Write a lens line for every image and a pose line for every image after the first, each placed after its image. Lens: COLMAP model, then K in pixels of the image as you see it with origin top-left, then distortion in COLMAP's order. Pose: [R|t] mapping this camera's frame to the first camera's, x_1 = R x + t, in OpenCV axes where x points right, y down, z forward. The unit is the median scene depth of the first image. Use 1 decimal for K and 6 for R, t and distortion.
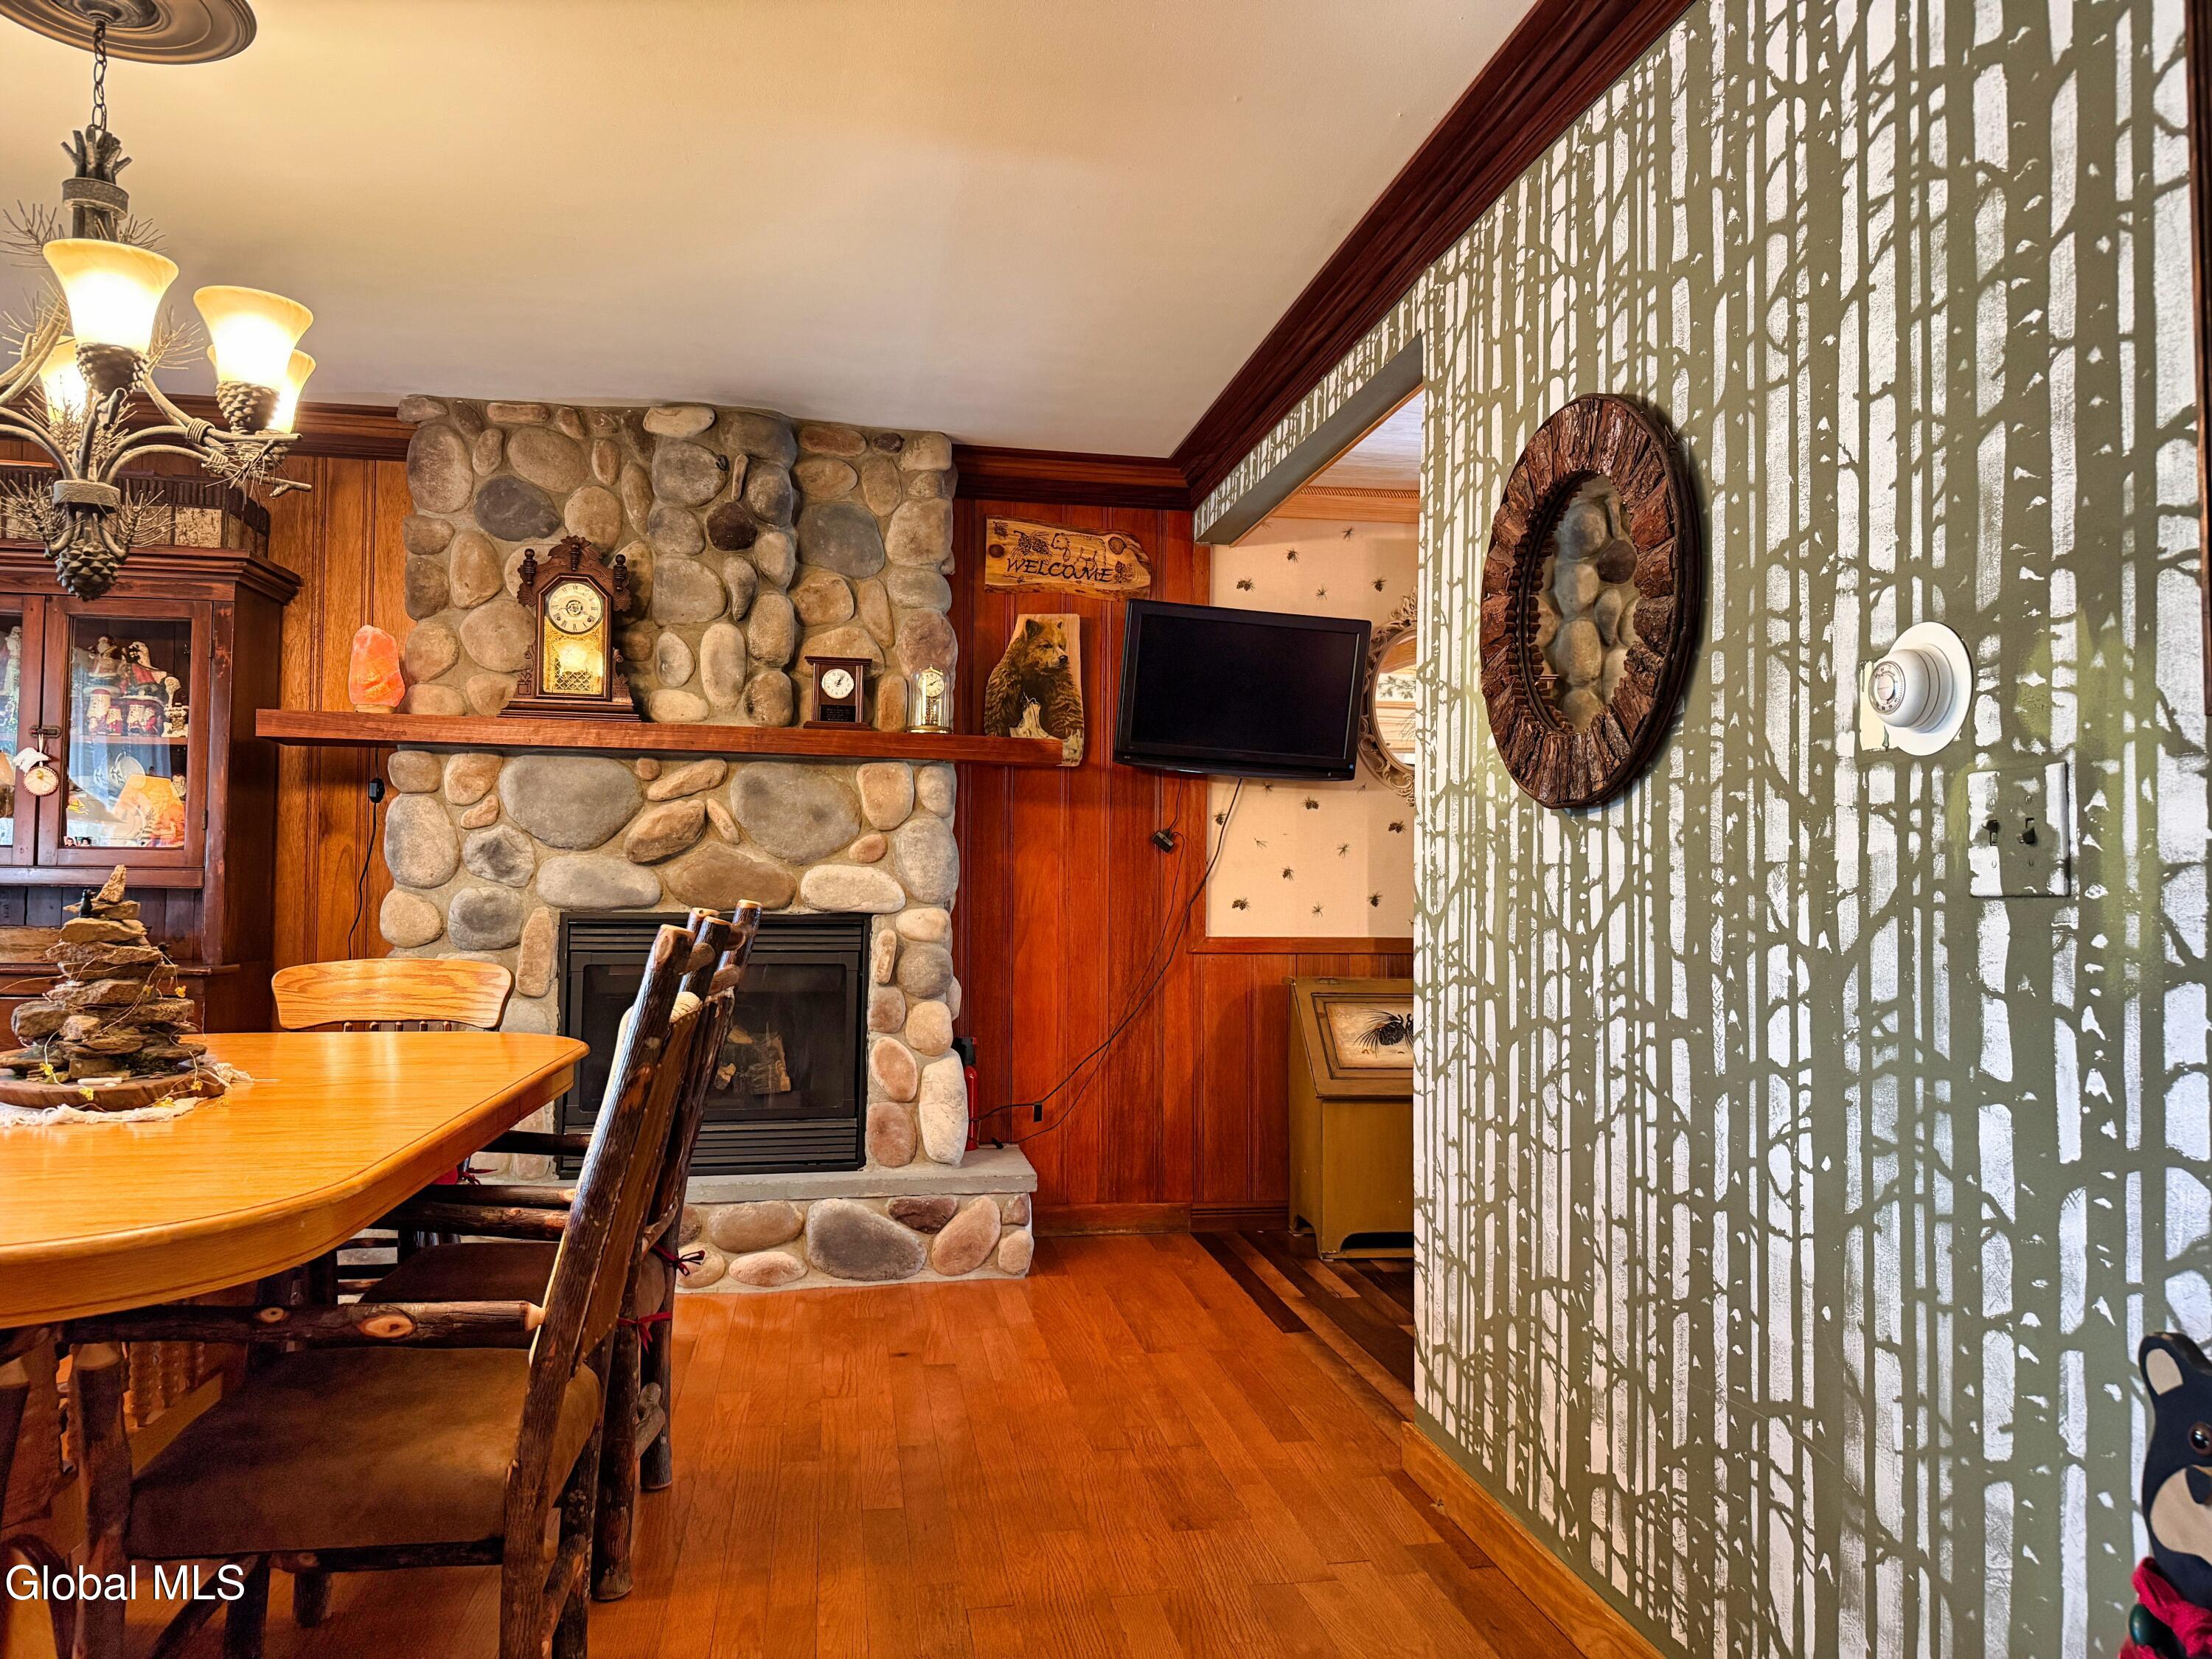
lens RADIAL K [[1557.9, 0, 1117.5], [0, 1557.9, 829.1], [0, 0, 1]] dist [0.011551, -0.014308]
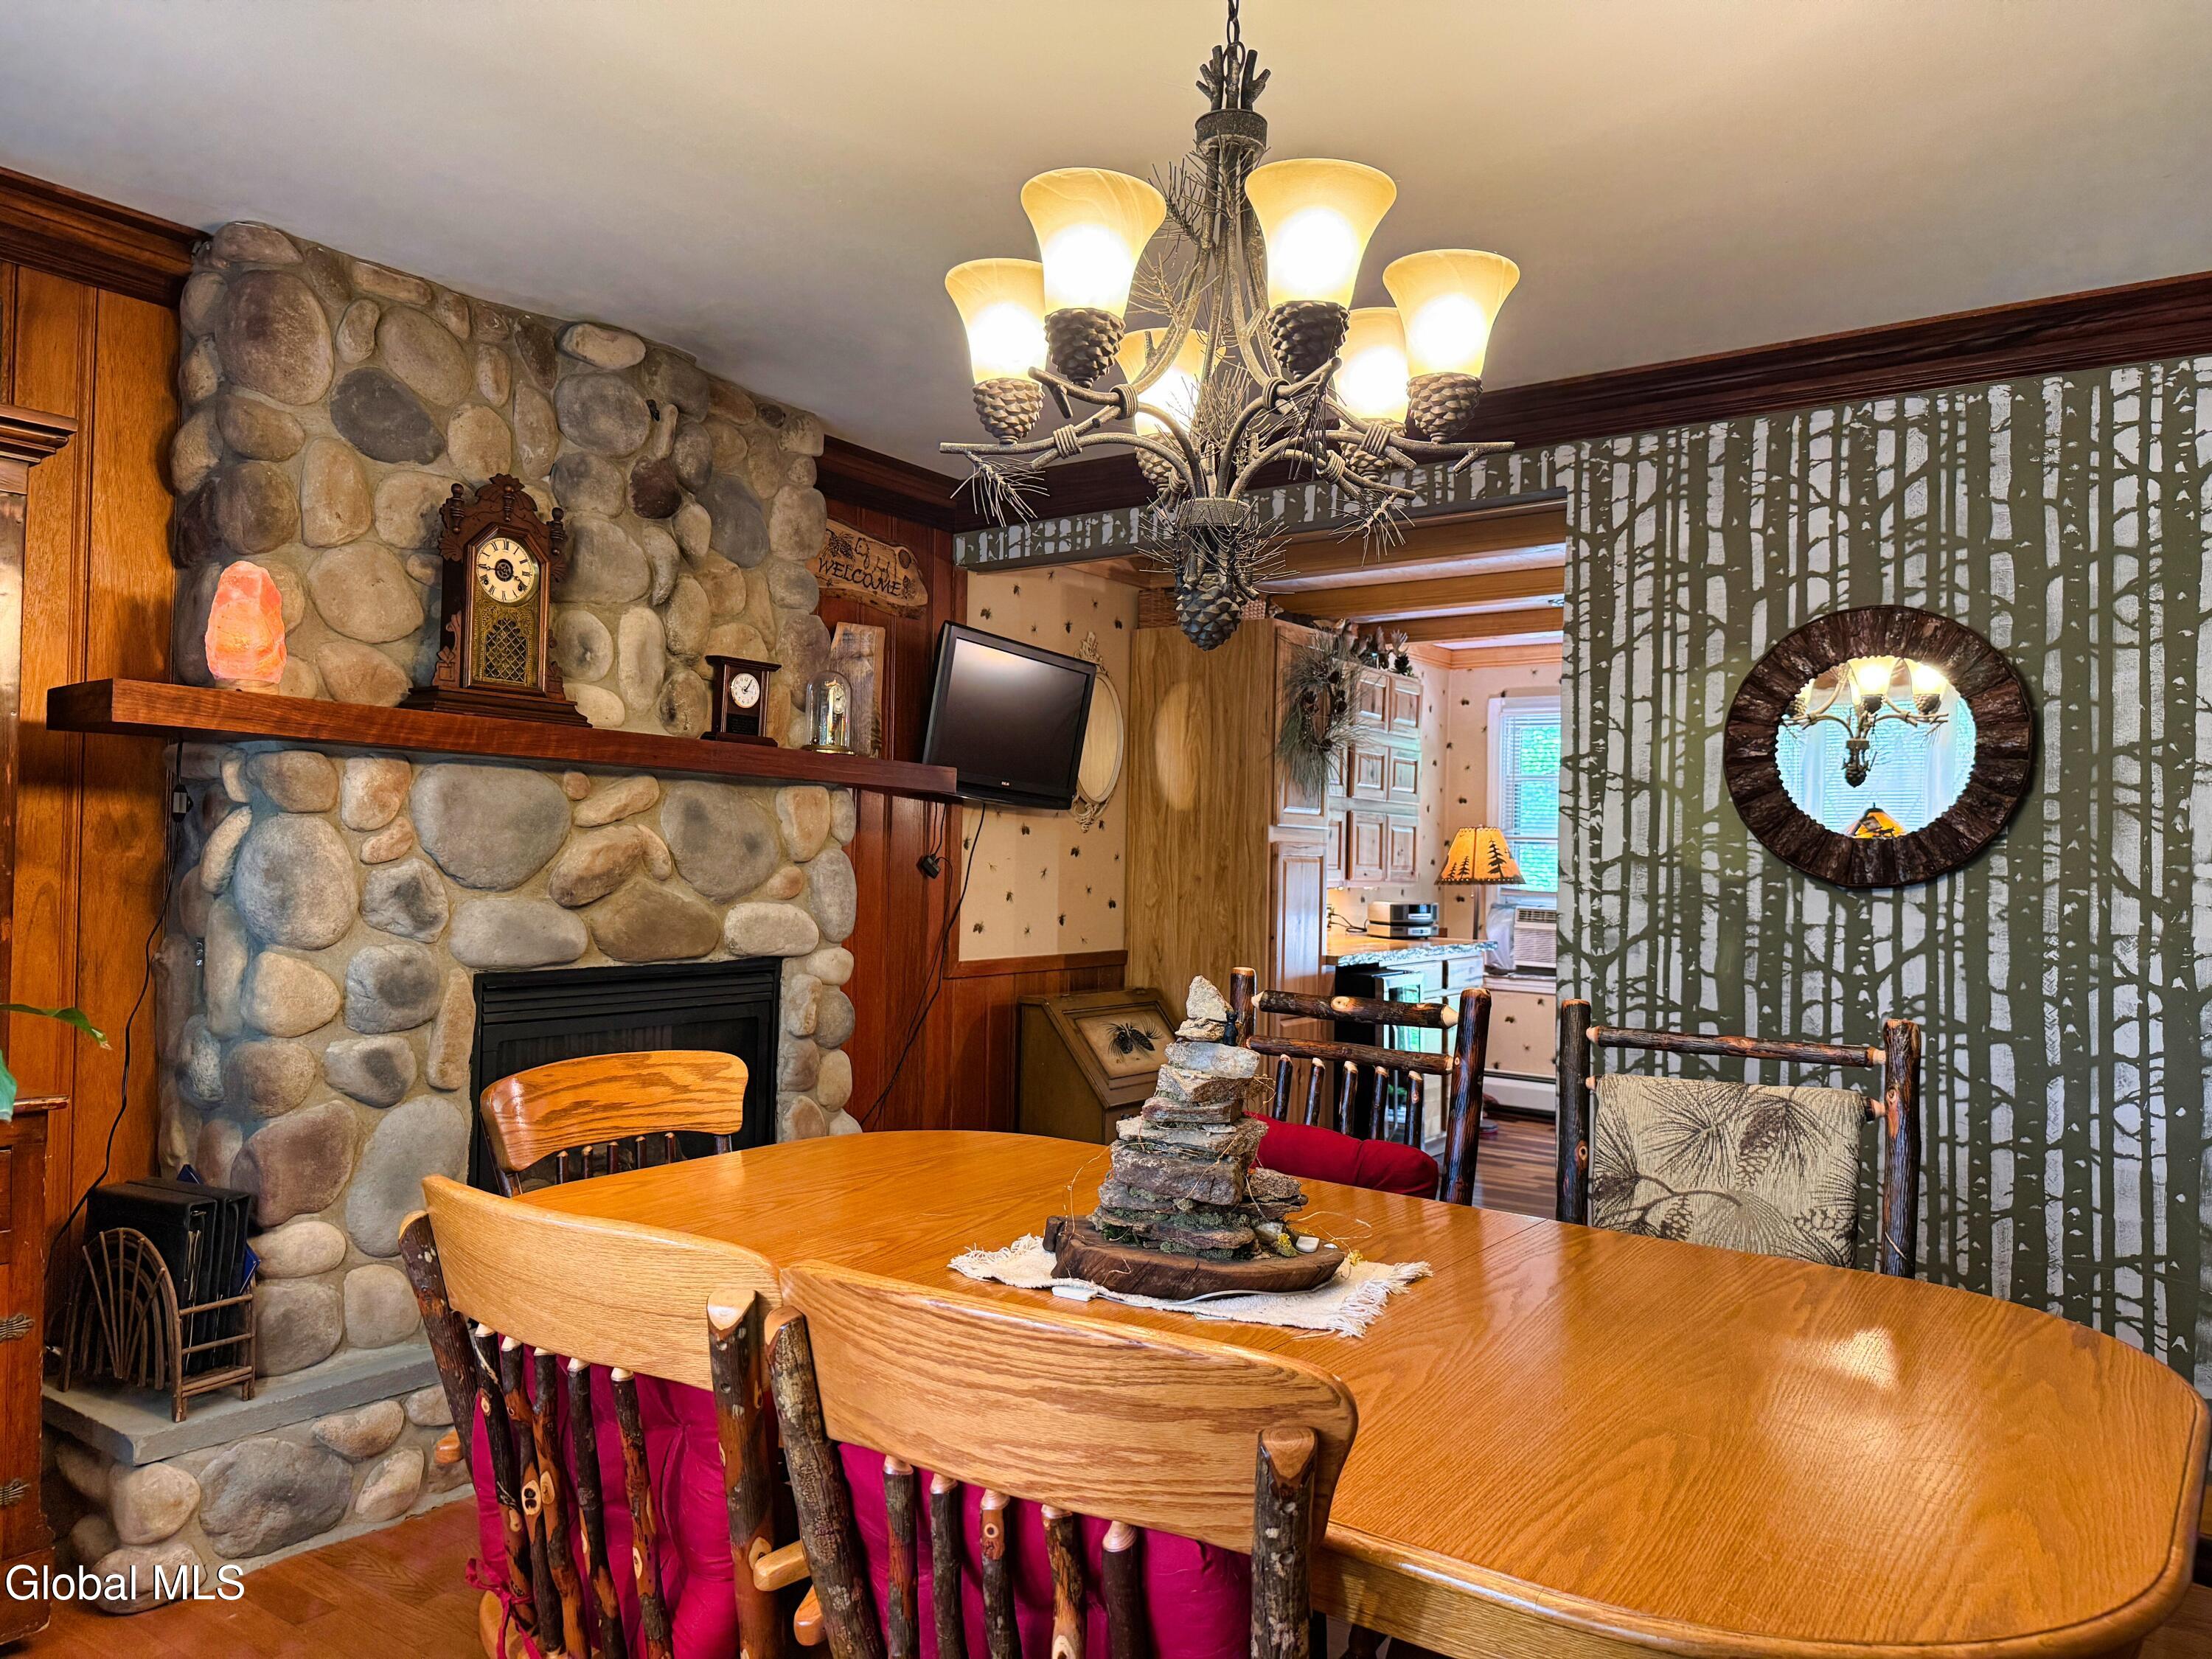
lens RADIAL K [[1557.9, 0, 1117.0], [0, 1557.9, 829.5], [0, 0, 1]] dist [0.011551, -0.014308]
pose [[0.710957, 0.015532, 0.703064, -1.166484], [-0.030751, 0.999486, 0.009016, -0.056580], [-0.702563, -0.028030, 0.711069, 0.441914]]
